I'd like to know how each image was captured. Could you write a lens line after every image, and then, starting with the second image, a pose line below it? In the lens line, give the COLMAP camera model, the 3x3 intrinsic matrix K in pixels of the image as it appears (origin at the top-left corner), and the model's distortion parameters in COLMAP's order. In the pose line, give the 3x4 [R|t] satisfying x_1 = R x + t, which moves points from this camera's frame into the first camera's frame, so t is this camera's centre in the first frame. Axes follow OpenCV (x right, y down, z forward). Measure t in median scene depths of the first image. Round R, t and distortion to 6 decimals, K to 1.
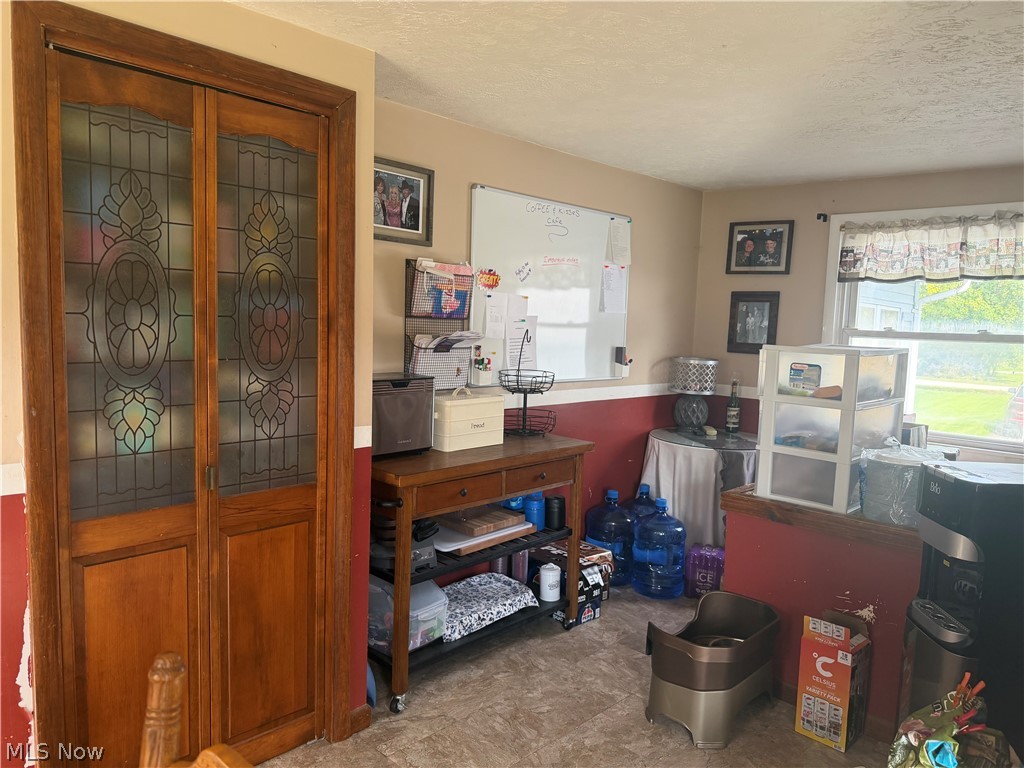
lens RADIAL K [[732.5, 0, 503.2], [0, 732.5, 376.0], [0, 0, 1]] dist [0.083266, -0.084699]
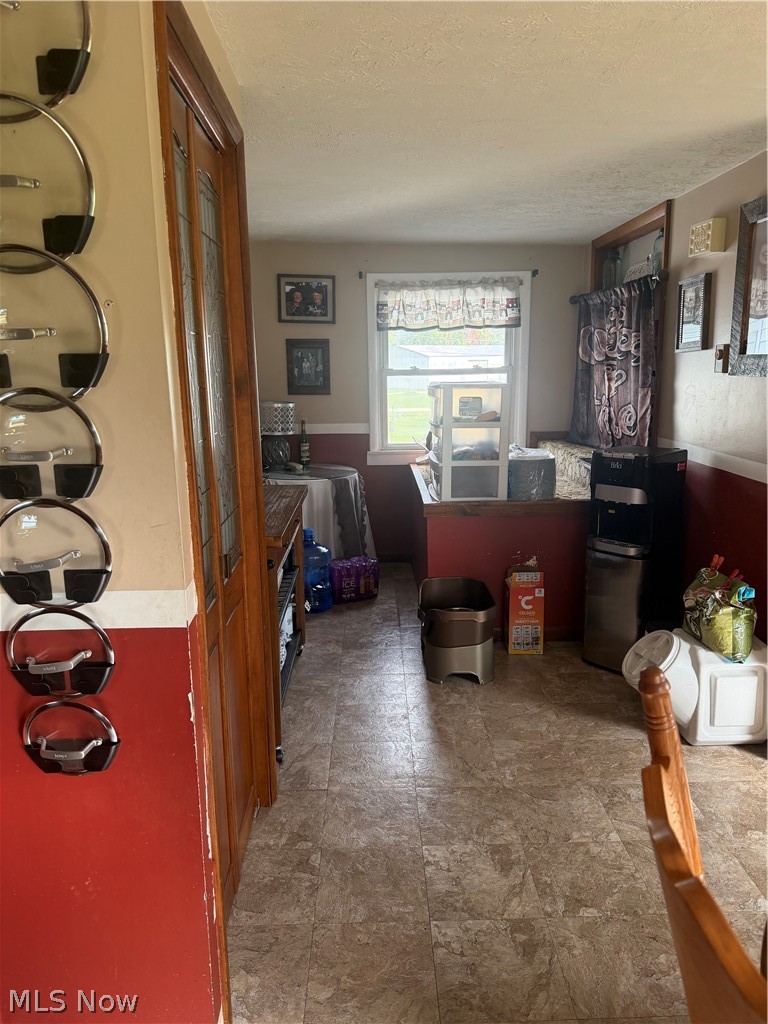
lens RADIAL K [[732.5, 0, 378.3], [0, 732.5, 513.7], [0, 0, 1]] dist [0.083266, -0.084699]
pose [[0.693998, -0.180848, 0.696894, -0.455360], [0.095179, 0.982489, 0.160177, -0.023423], [-0.713658, -0.044833, 0.699058, 0.132298]]
